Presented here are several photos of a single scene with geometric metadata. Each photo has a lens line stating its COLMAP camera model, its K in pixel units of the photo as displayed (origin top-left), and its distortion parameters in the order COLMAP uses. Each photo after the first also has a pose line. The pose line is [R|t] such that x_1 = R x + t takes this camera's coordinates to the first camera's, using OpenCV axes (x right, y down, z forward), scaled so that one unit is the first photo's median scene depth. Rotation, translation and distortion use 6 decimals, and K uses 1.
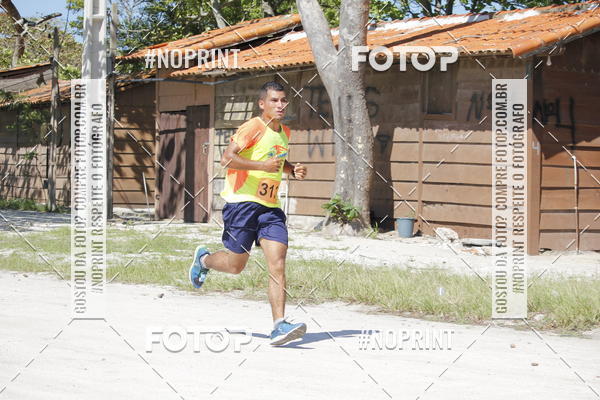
lens RADIAL K [[3457.0, 0, 300.0], [0, 3457.0, 200.0], [0, 0, 1]] dist [0.075631, -6.492099]
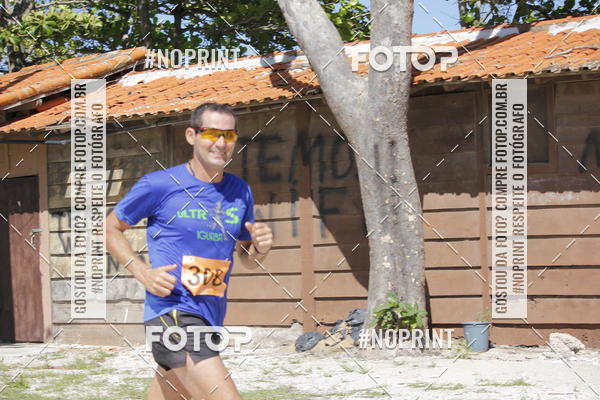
lens RADIAL K [[1696.0, 0, 300.0], [0, 1696.0, 200.0], [0, 0, 1]] dist [-0.203430, -1.067842]
pose [[0.880099, -0.039047, 0.473182, -0.151988], [0.054863, 0.998300, -0.019663, -0.013771], [-0.471610, 0.043266, 0.880745, 0.723445]]
